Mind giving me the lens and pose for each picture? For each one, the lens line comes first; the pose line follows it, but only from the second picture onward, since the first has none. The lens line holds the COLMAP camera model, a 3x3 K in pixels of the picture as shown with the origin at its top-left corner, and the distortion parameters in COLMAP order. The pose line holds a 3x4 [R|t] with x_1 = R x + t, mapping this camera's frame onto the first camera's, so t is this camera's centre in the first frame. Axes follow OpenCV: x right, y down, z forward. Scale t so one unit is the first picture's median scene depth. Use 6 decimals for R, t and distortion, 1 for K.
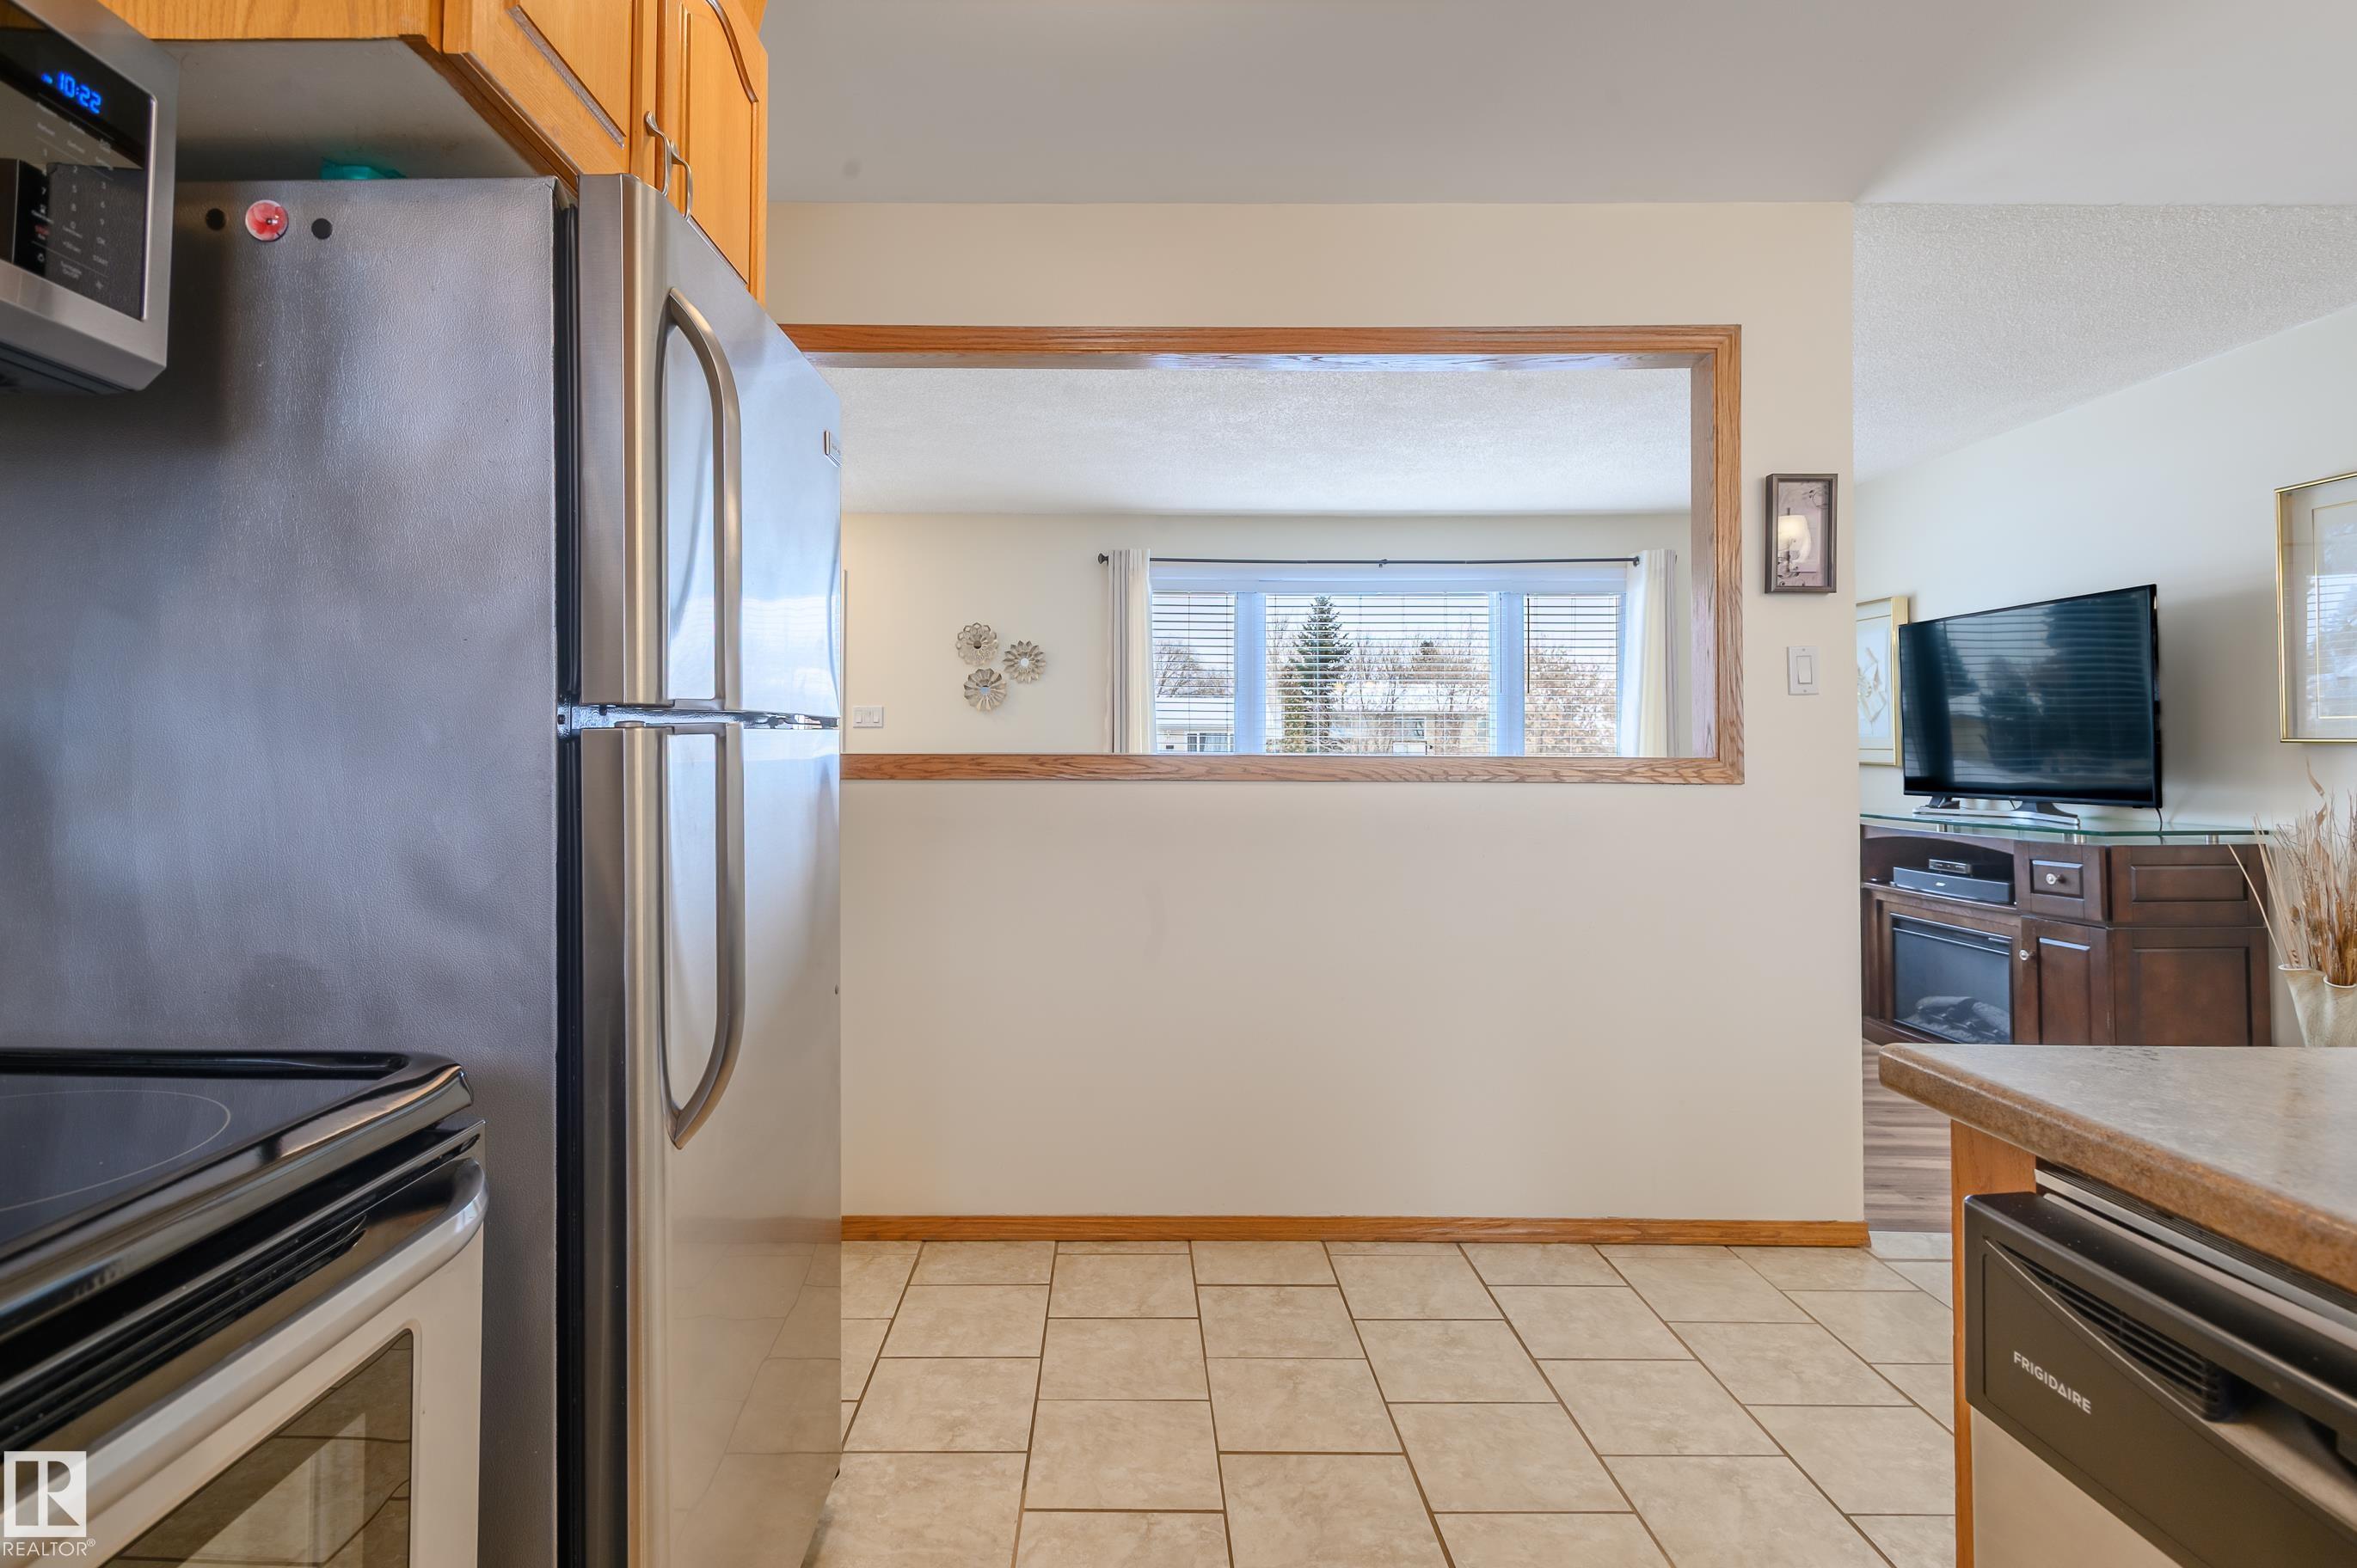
lens RADIAL K [[1215.8, 0, 1106.1], [0, 1215.8, 753.2], [0, 0, 1]] dist [0.000660, -0.000192]
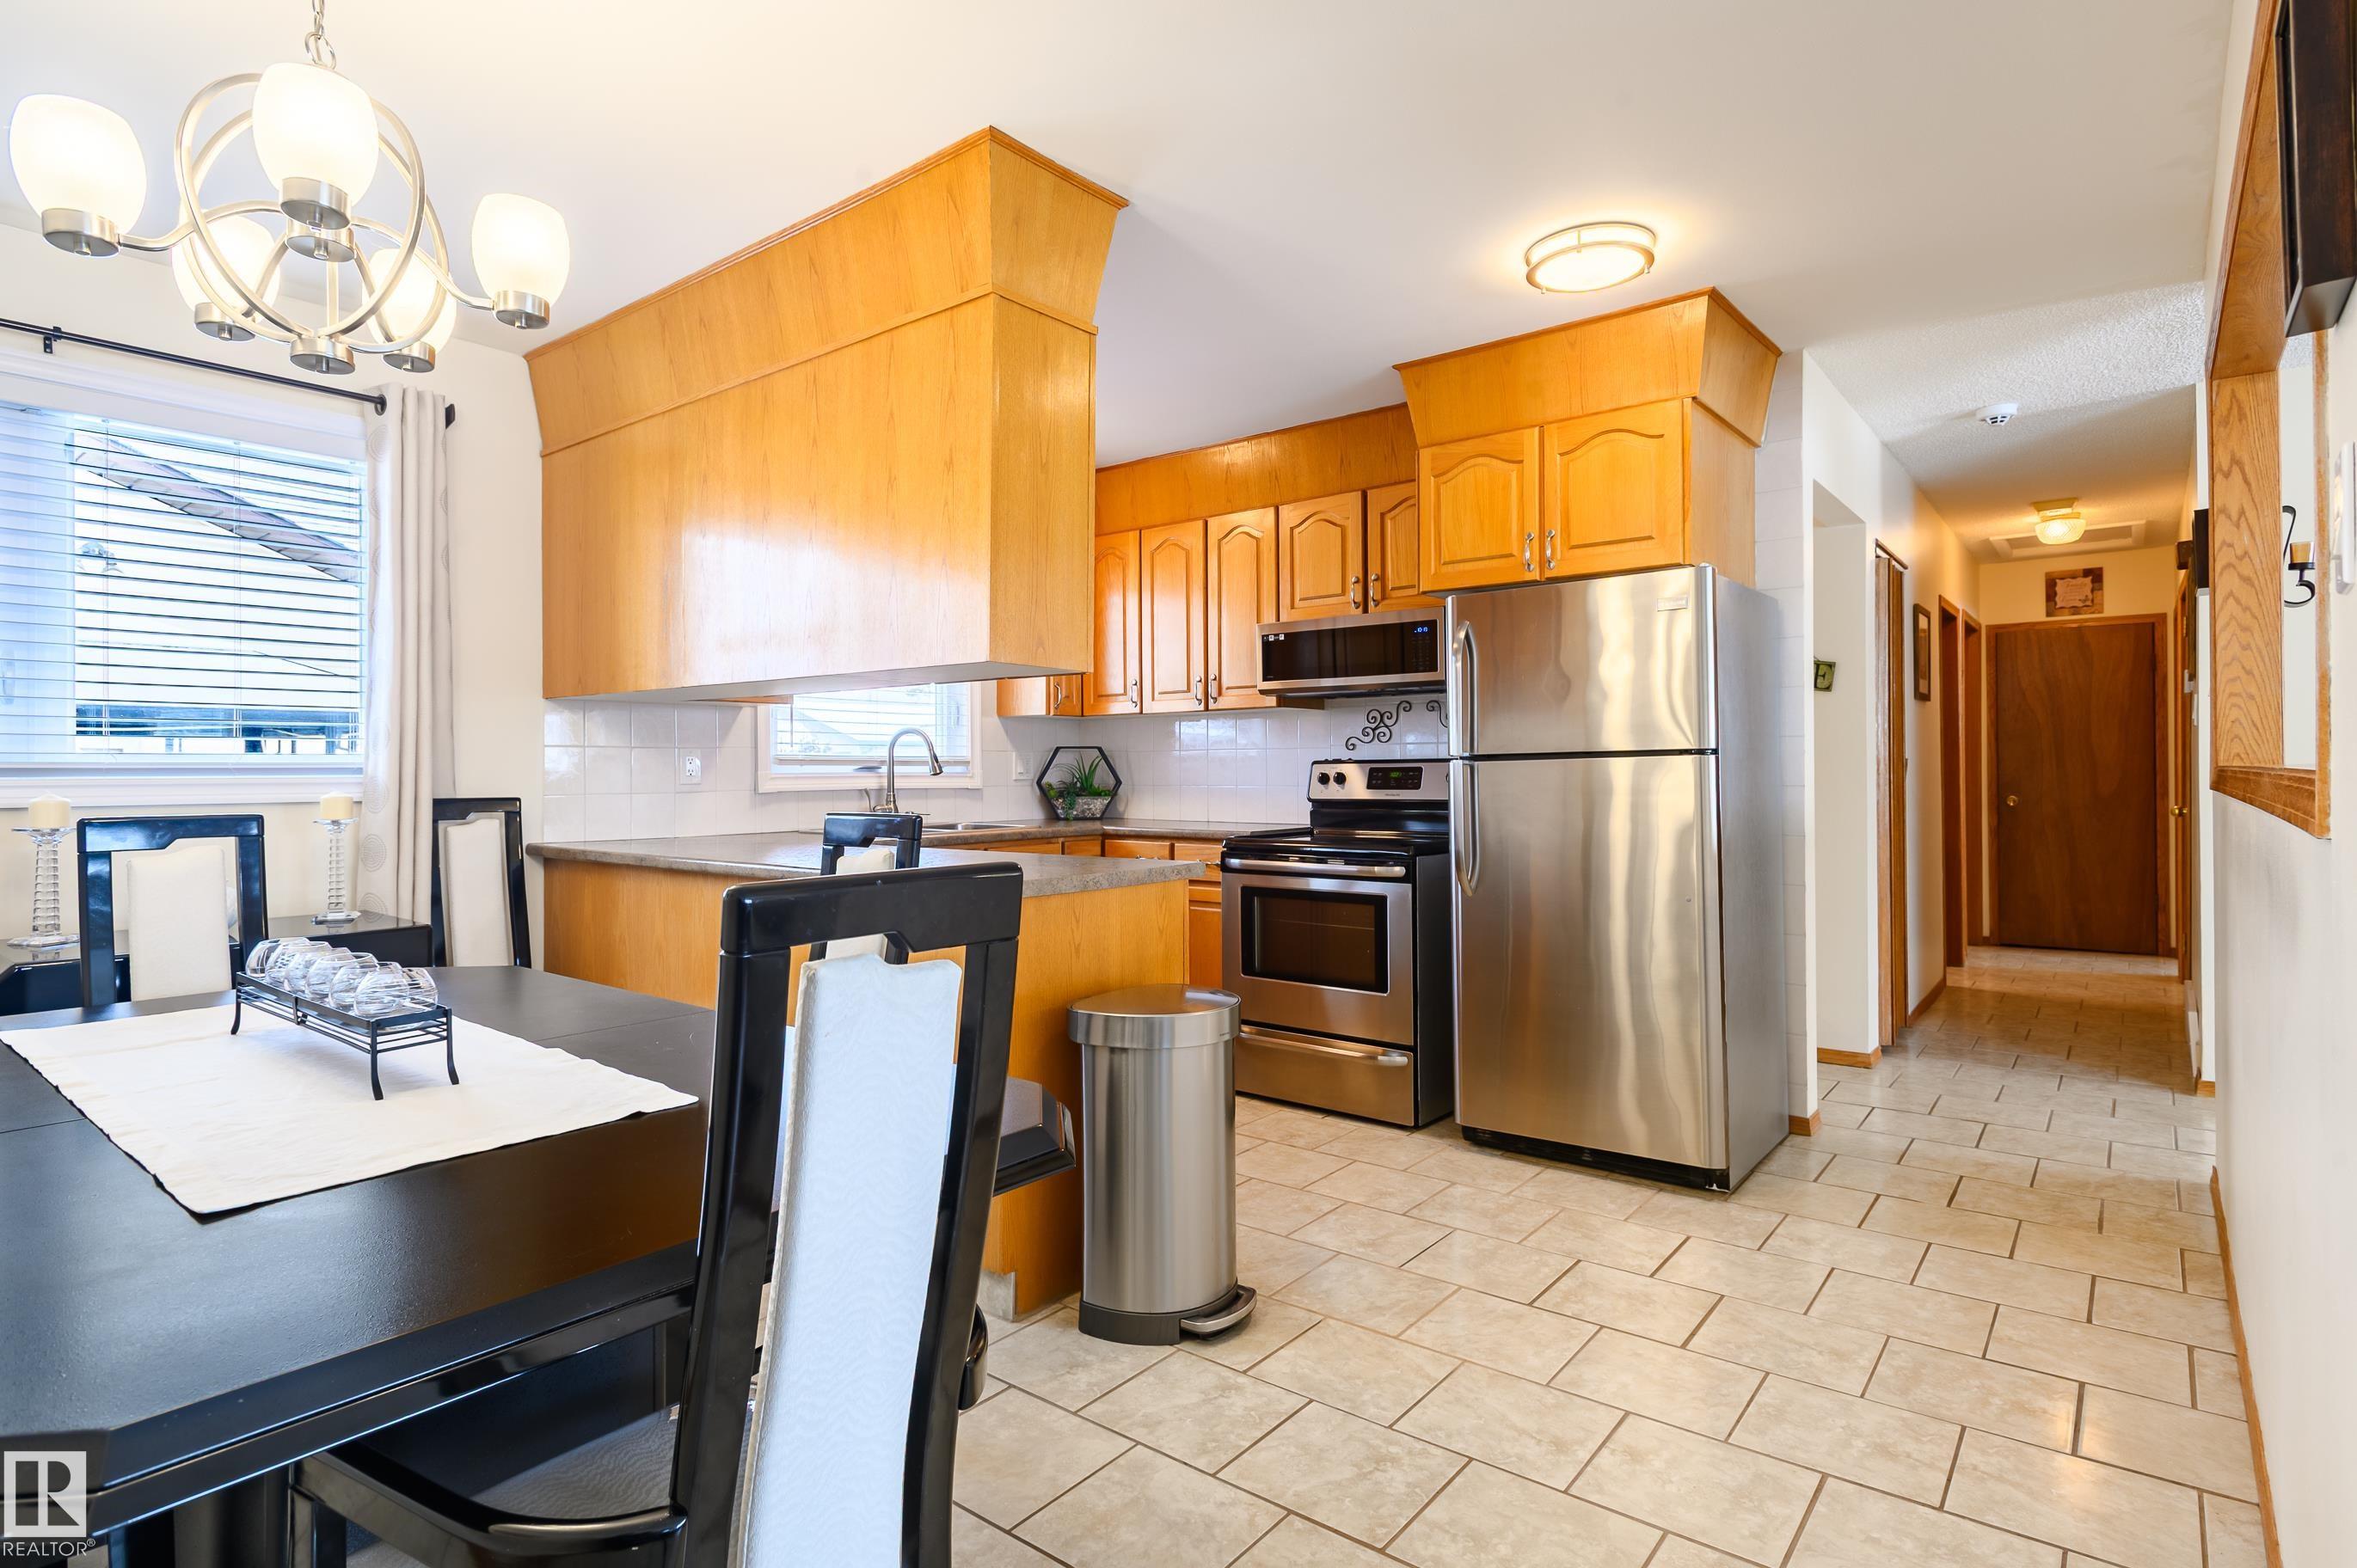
lens RADIAL K [[1209.3, 0, 1156.3], [0, 1209.3, 765.7], [0, 0, 1]] dist [0.003407, 0.000277]
pose [[-0.624230, -0.003348, -0.781233, 1.186084], [0.004899, 0.999954, -0.008200, 0.005967], [0.781225, -0.008946, -0.624186, 1.058673]]
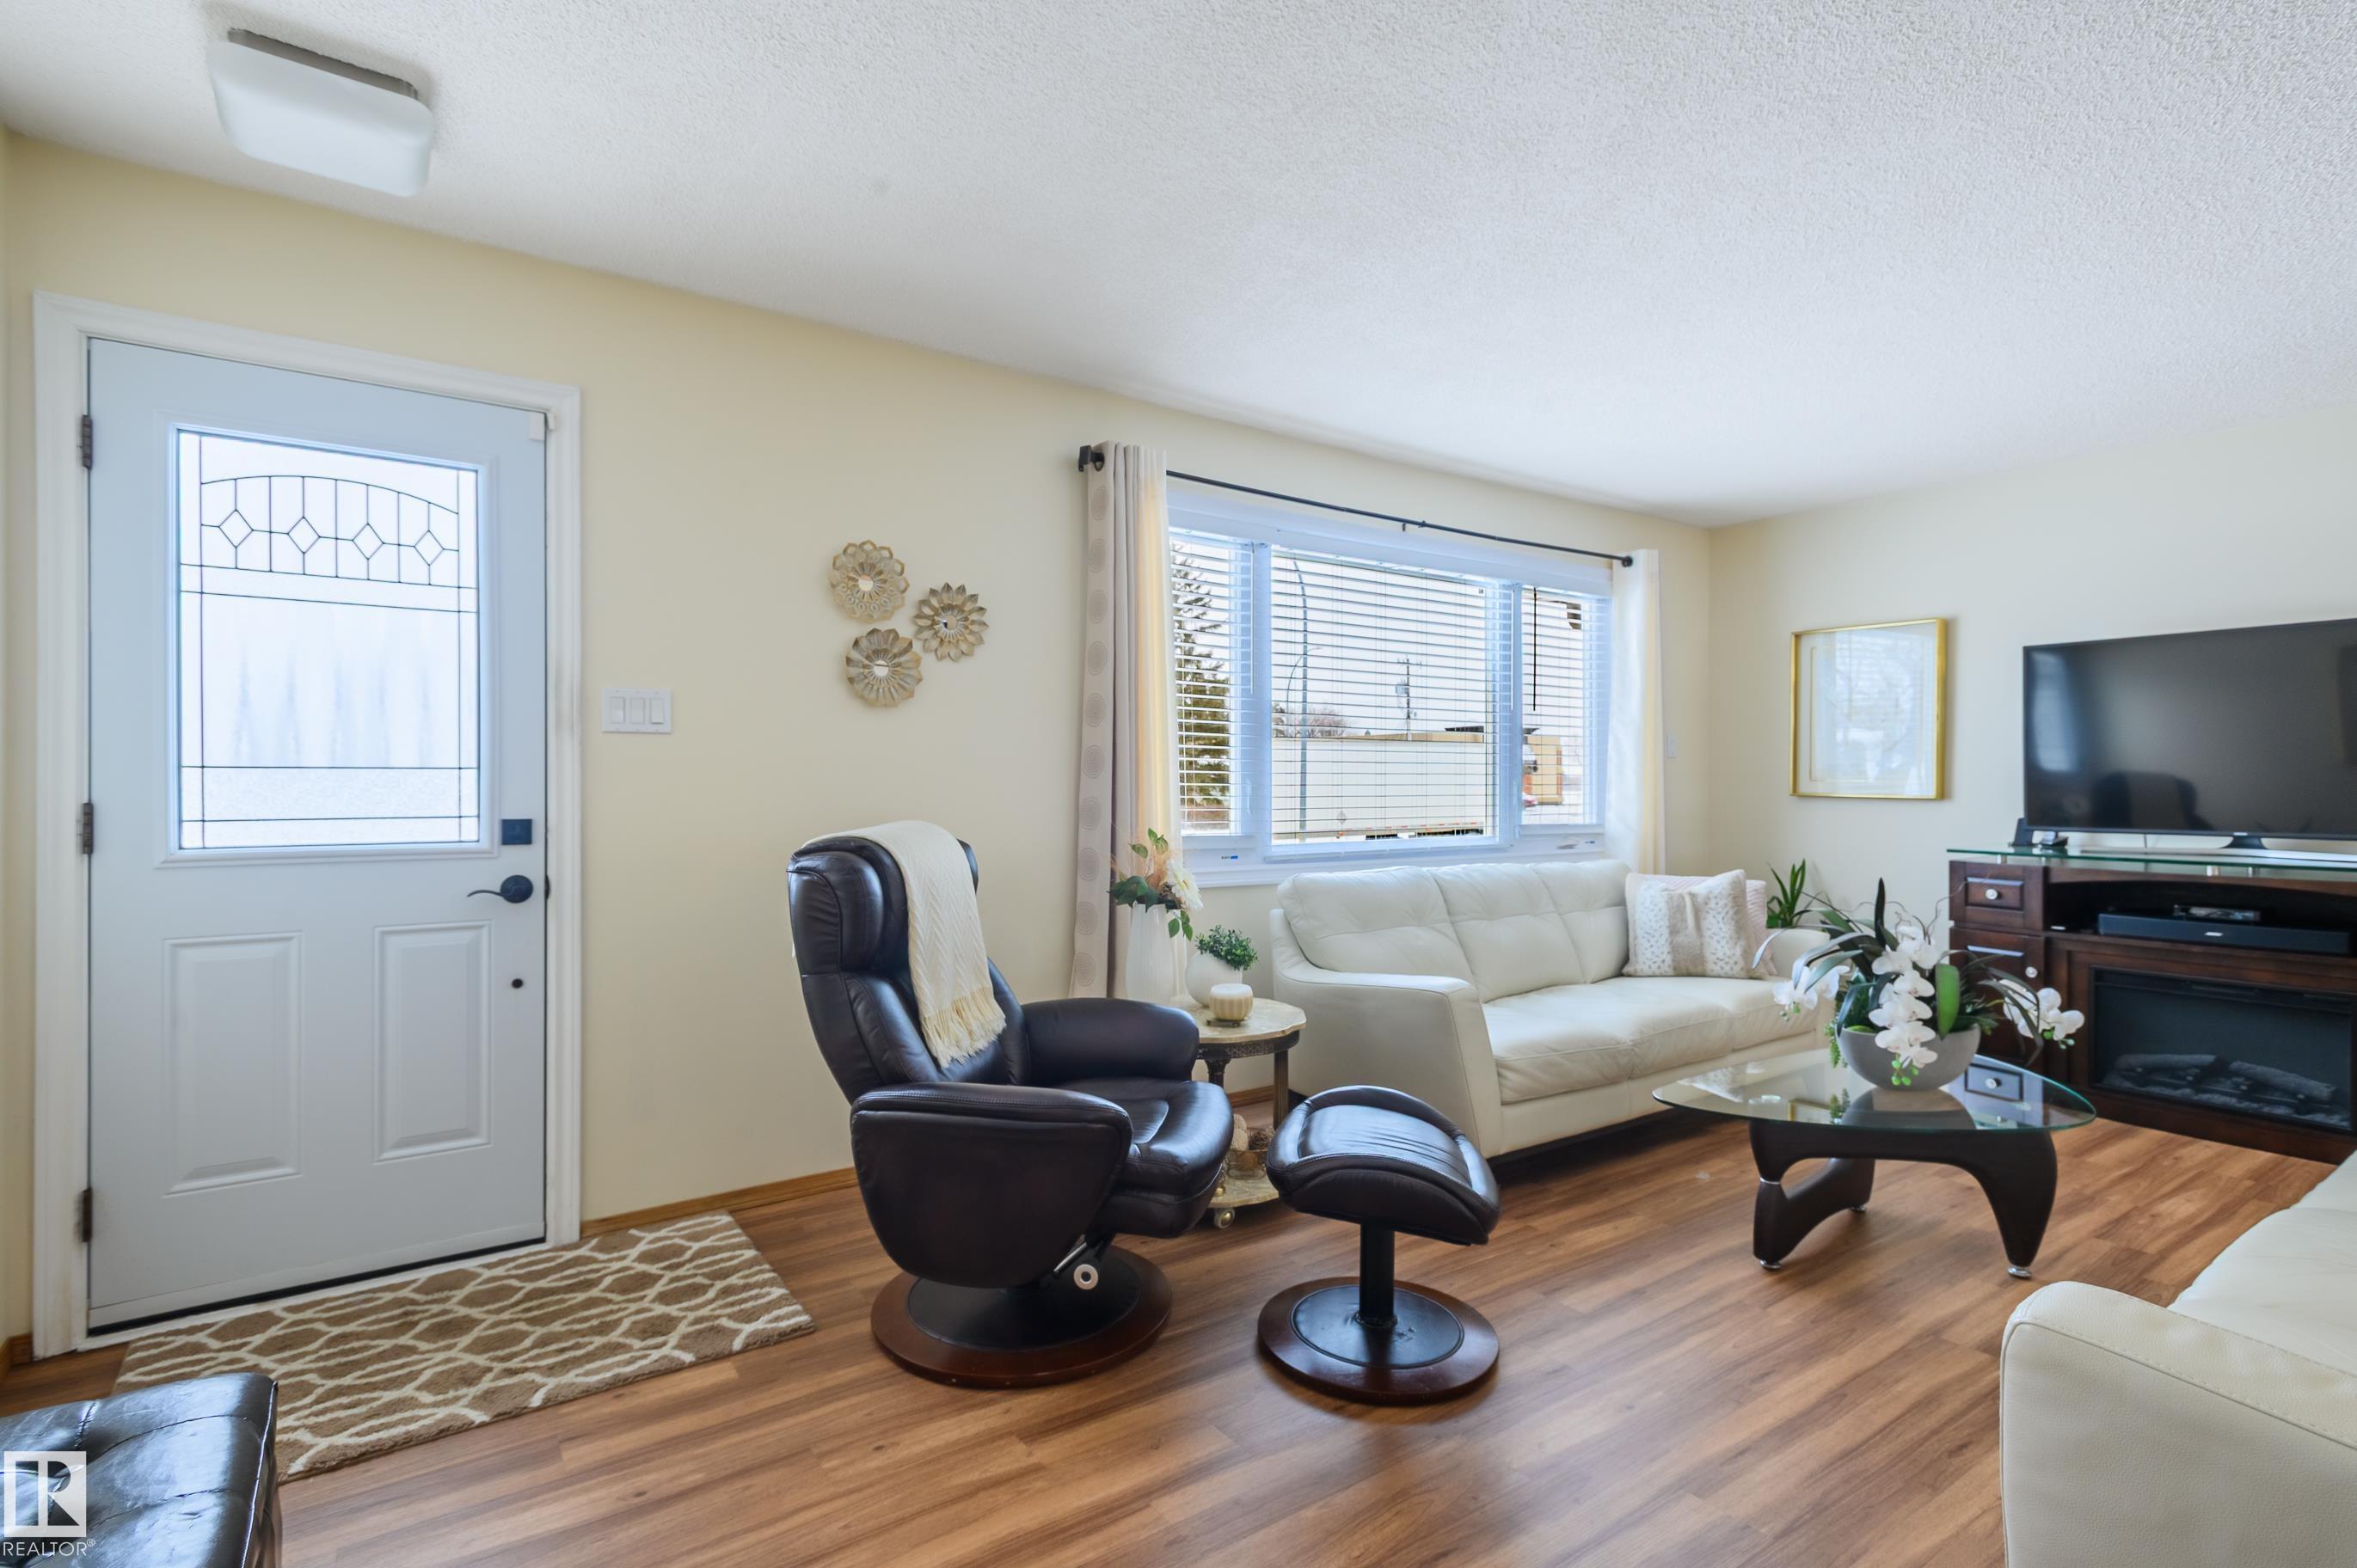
lens RADIAL K [[1123.2, 0, 1181.4], [0, 1123.2, 787.6], [0, 0, 1]] dist [0.011930, 0.000397]
pose [[0.814579, -0.003690, 0.580041, -0.728531], [0.000308, 0.999982, 0.005930, -0.006339], [-0.580053, -0.004652, 0.814566, 1.355001]]
